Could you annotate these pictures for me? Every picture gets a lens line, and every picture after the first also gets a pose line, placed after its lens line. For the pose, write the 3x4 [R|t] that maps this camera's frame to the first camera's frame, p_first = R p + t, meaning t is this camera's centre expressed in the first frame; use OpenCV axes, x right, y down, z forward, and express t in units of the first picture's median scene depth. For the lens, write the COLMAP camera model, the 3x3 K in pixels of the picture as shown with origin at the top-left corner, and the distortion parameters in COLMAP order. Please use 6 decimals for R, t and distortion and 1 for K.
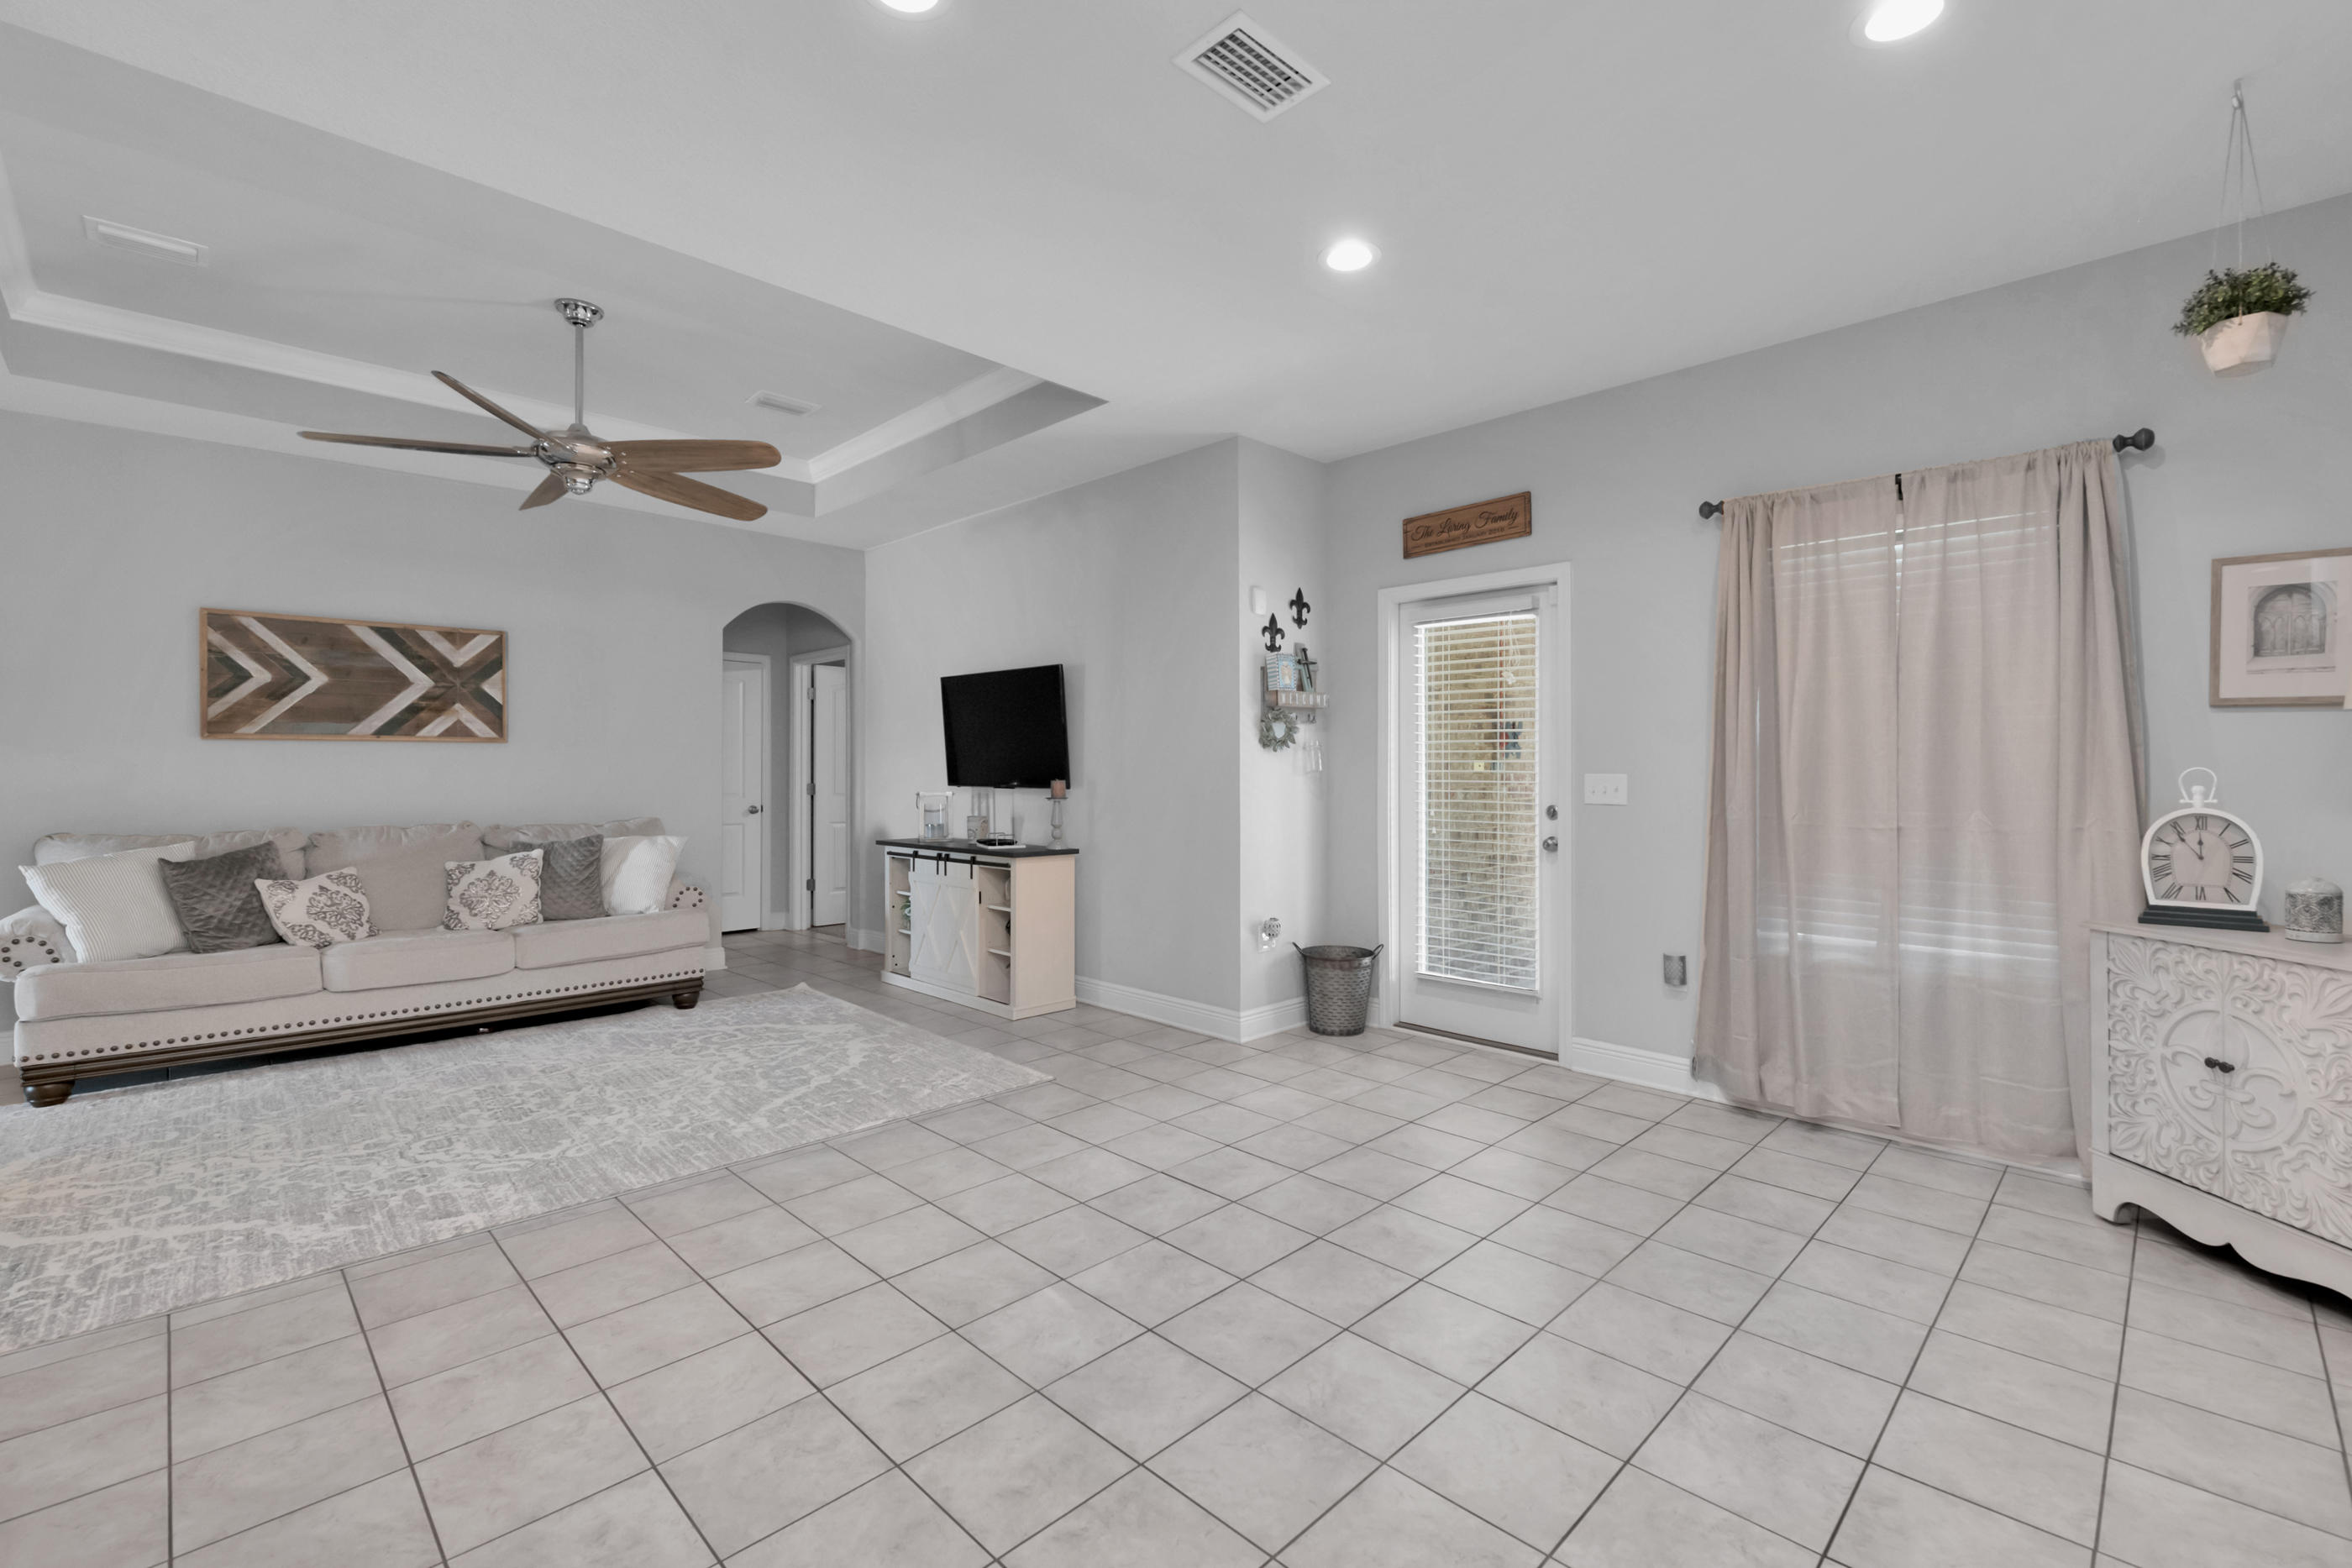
lens RADIAL K [[1064.8, 0, 1161.9], [0, 1064.8, 773.3], [0, 0, 1]] dist [-0.000068, -0.004575]
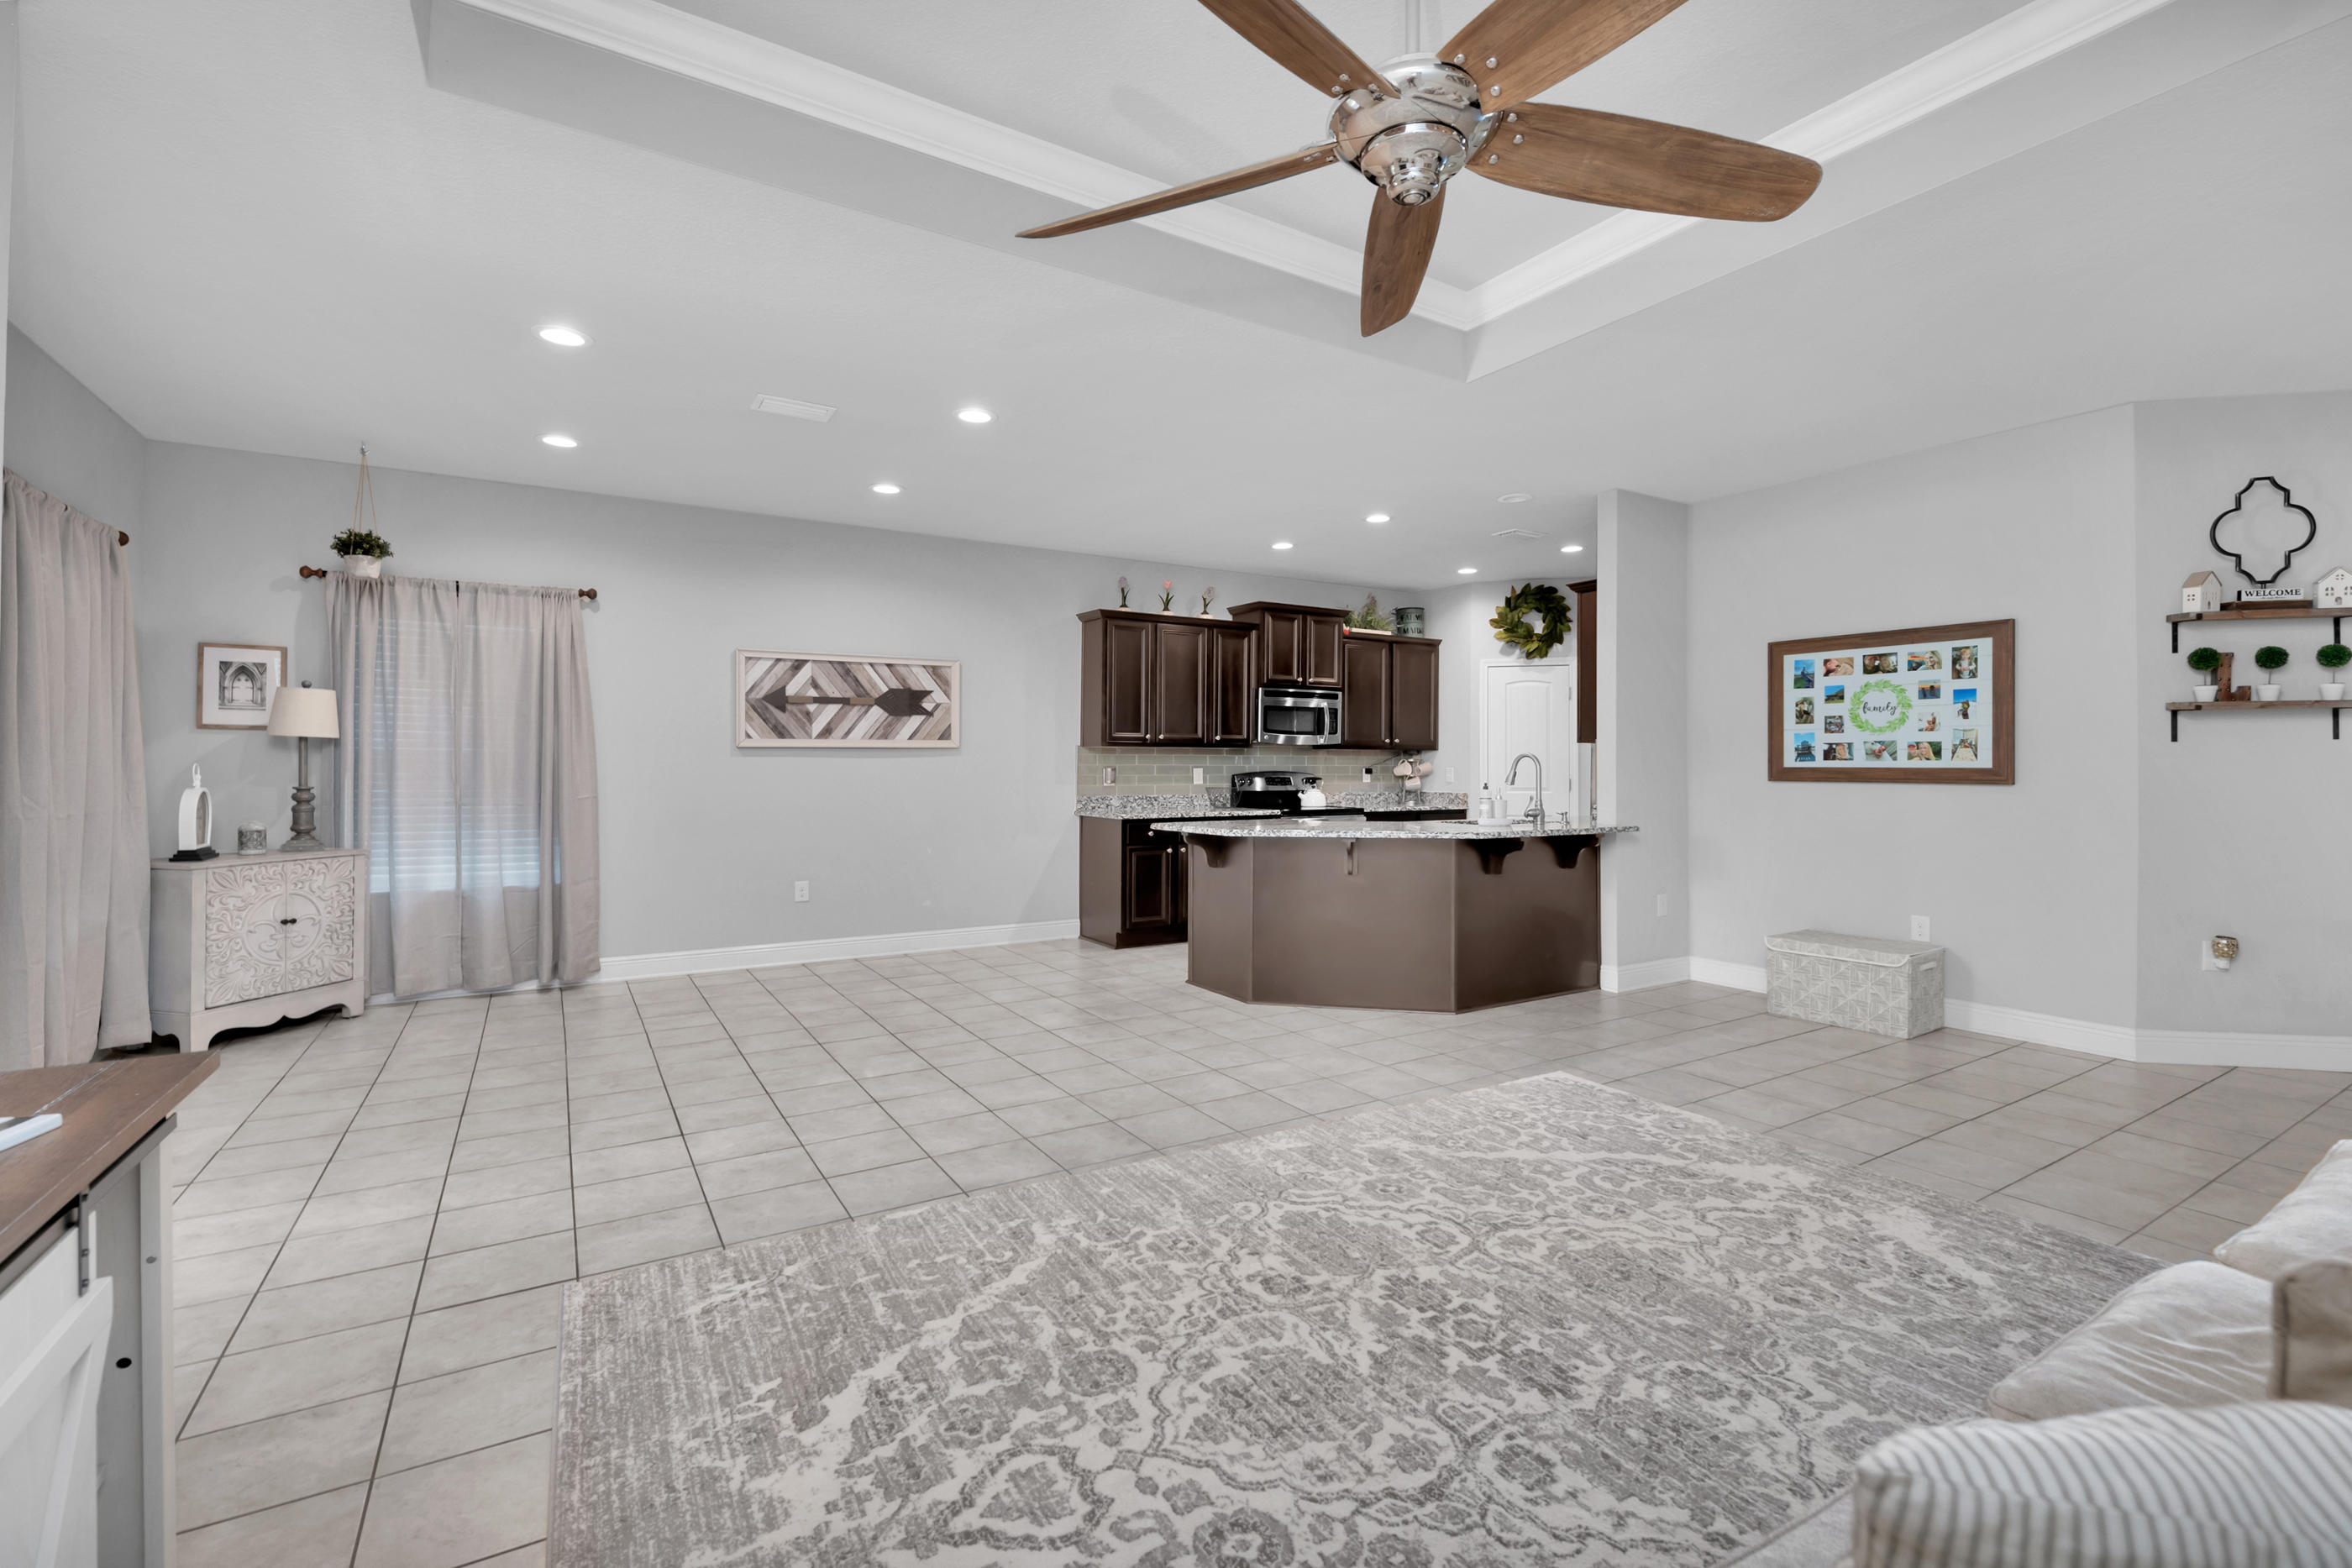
lens RADIAL K [[1064.8, 0, 1161.1], [0, 1064.8, 774.5], [0, 0, 1]] dist [-0.000068, -0.004575]
pose [[-0.973352, -0.002883, 0.229298, -0.654325], [-0.000262, 0.999934, 0.011459, 0.003771], [-0.229316, 0.011093, -0.973289, 1.775432]]
